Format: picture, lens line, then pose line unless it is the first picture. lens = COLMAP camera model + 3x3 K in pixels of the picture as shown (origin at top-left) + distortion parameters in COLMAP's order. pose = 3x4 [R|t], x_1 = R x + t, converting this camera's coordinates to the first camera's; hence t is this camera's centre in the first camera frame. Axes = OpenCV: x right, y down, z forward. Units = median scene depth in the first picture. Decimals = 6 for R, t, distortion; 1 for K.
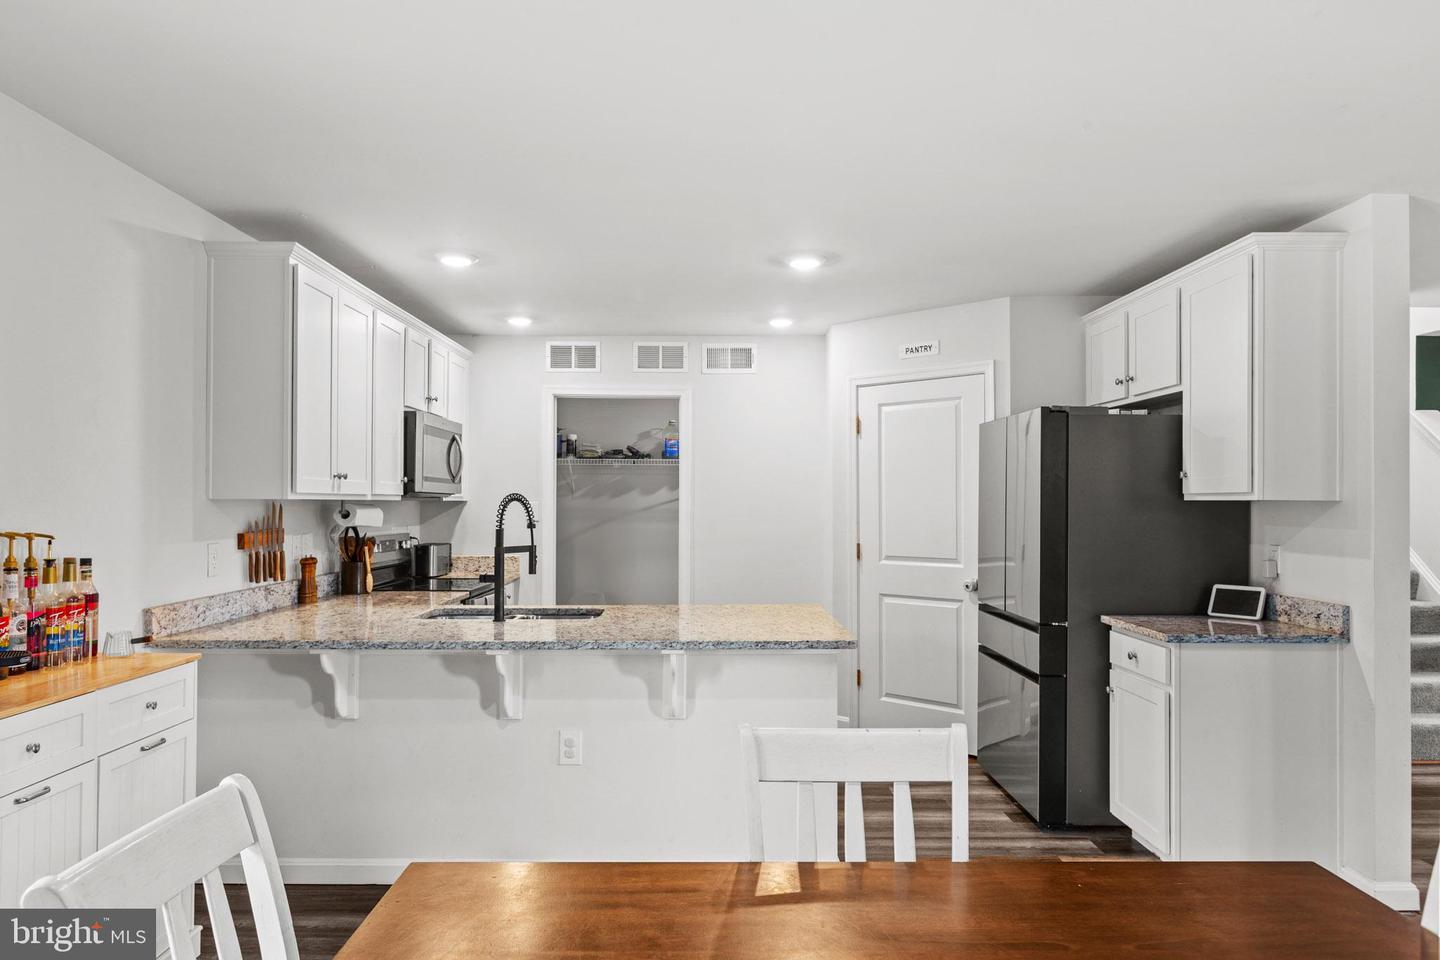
lens RADIAL K [[962.6, 0, 716.4], [0, 962.6, 487.6], [0, 0, 1]] dist [0.004874, -0.000672]
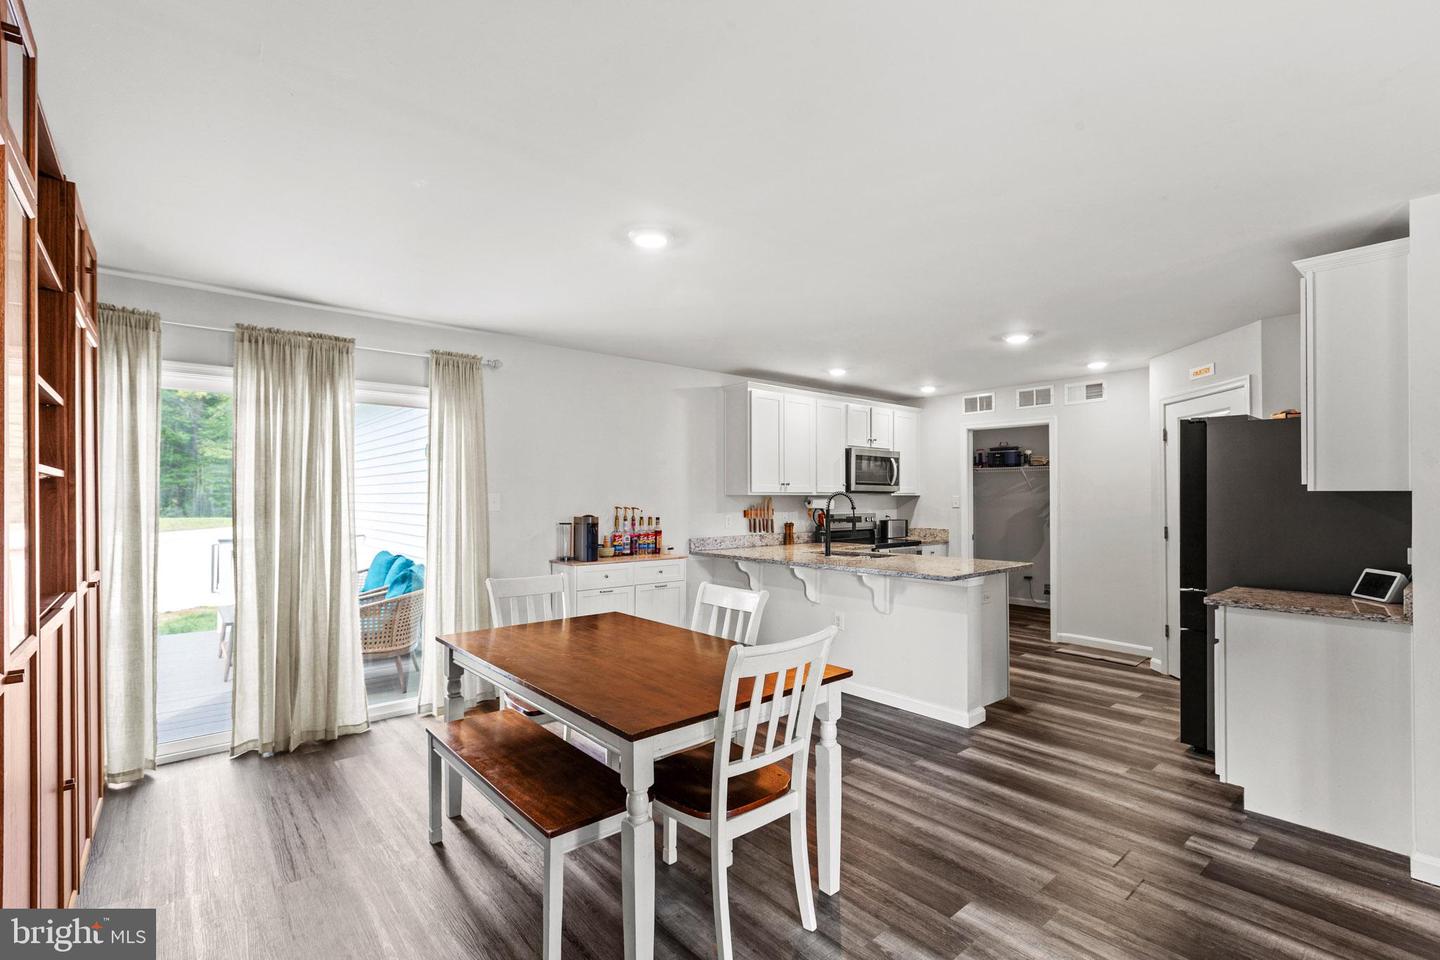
lens RADIAL K [[652.2, 0, 719.7], [0, 652.2, 488.8], [0, 0, 1]] dist [0.013497, -0.000306]
pose [[0.646243, -0.013132, -0.763019, 0.603766], [0.015080, 0.999876, -0.004437, 0.002980], [0.762983, -0.008639, 0.646361, -0.036610]]
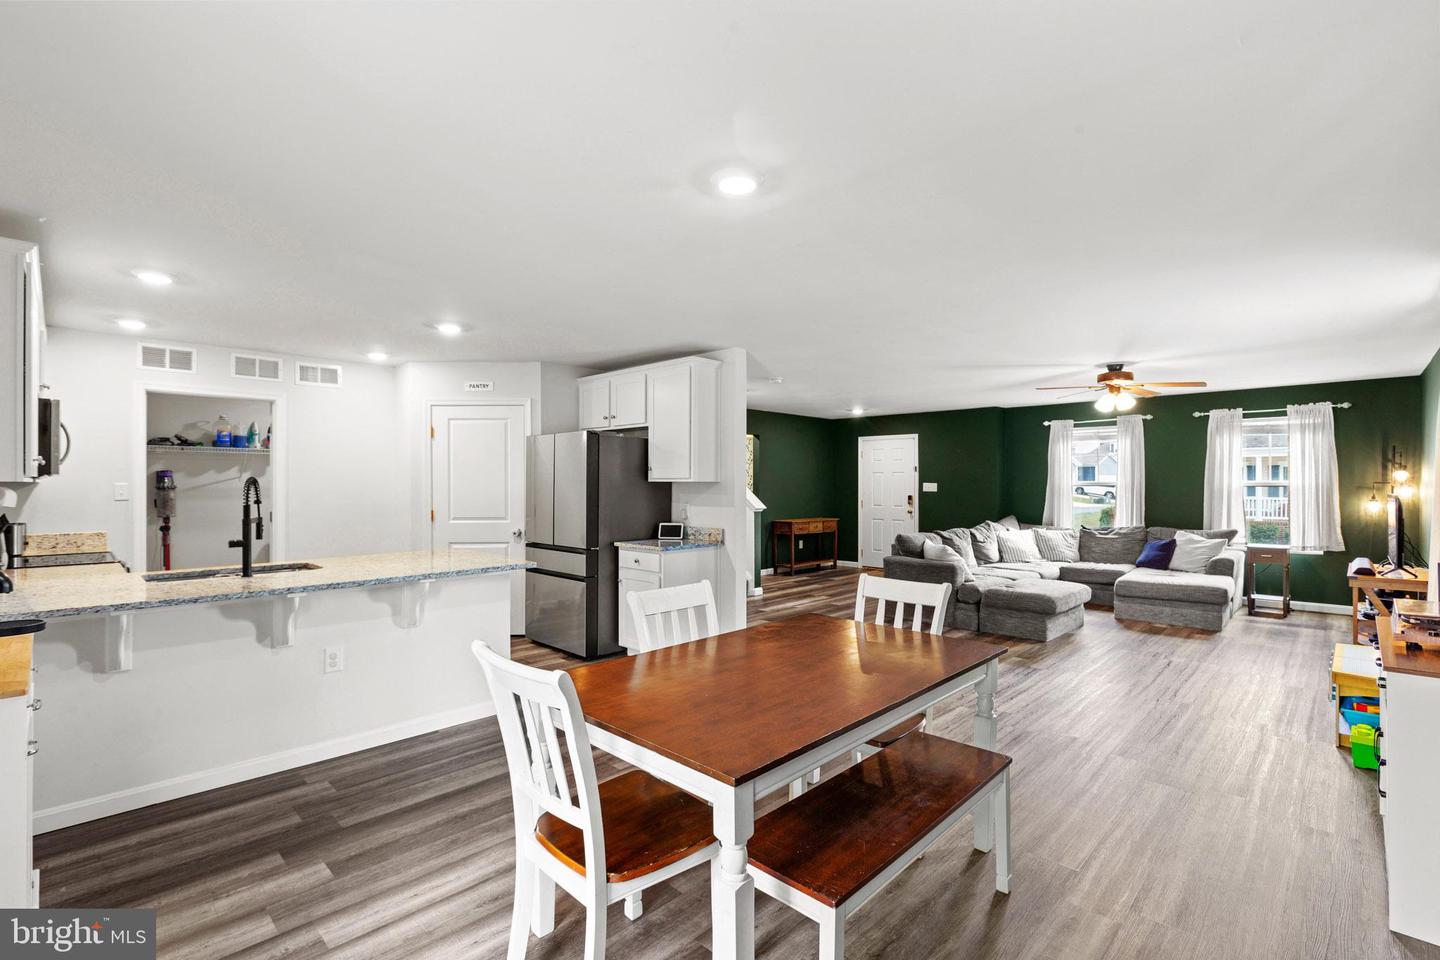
lens RADIAL K [[654.6, 0, 714.6], [0, 654.6, 482.4], [0, 0, 1]] dist [-0.002358, -0.000101]
pose [[0.705363, -0.001581, 0.708844, -0.368825], [-0.010079, 0.999874, 0.012260, -0.003158], [-0.708774, -0.015792, 0.705259, -0.047059]]
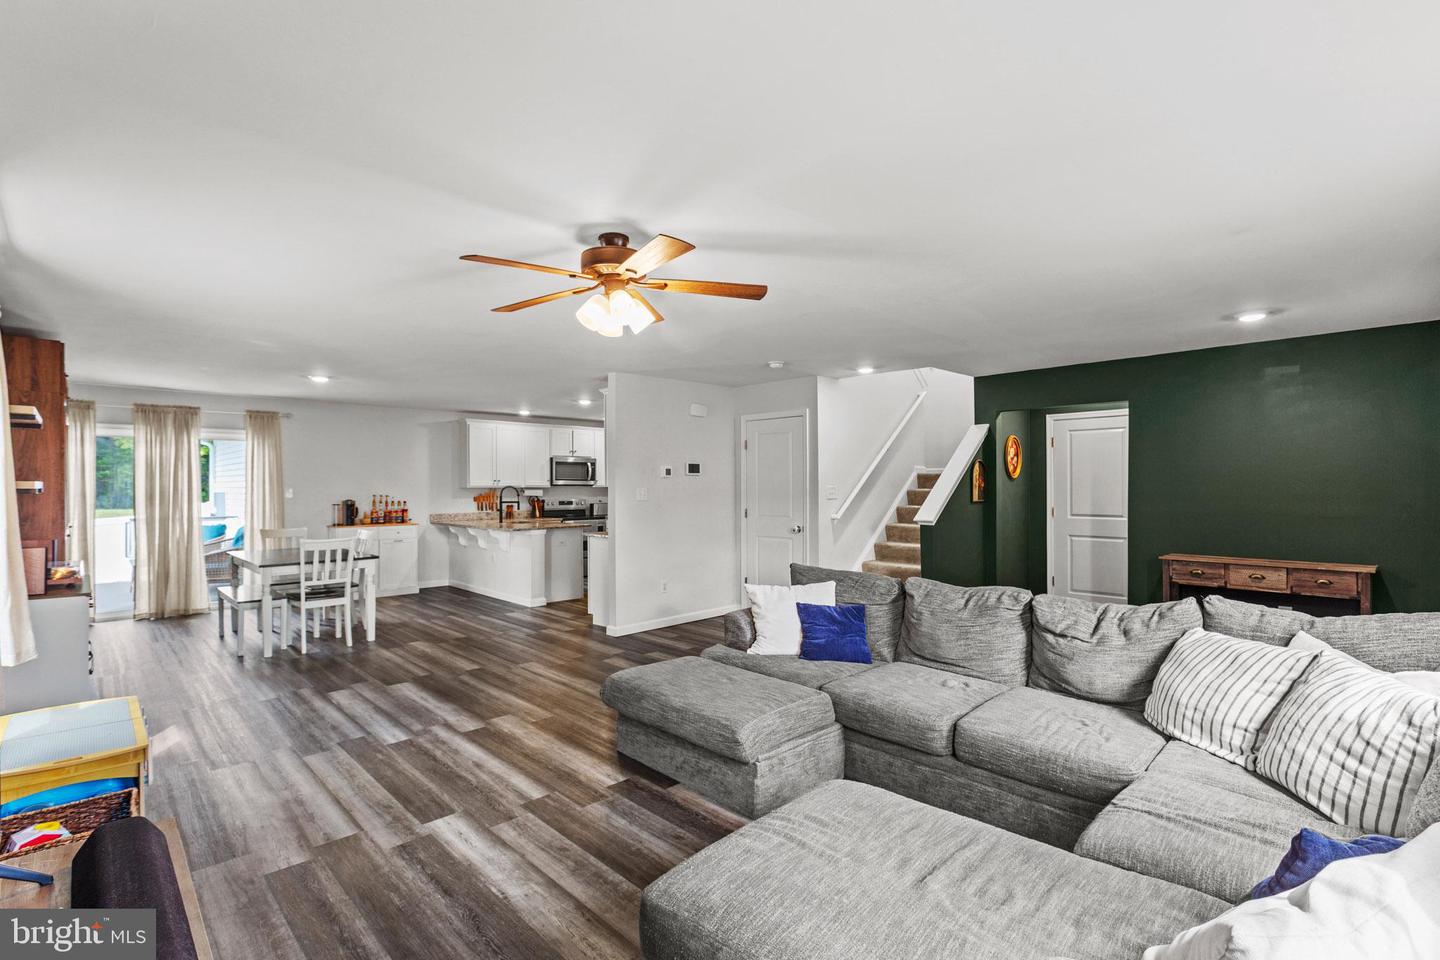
lens RADIAL K [[654.6, 0, 710.2], [0, 654.6, 481.6], [0, 0, 1]] dist [-0.002358, -0.000101]
pose [[0.696744, -0.009500, -0.717257, 1.776566], [0.016460, 0.999861, 0.002747, -0.001951], [0.717131, -0.013720, 0.696803, -0.074415]]
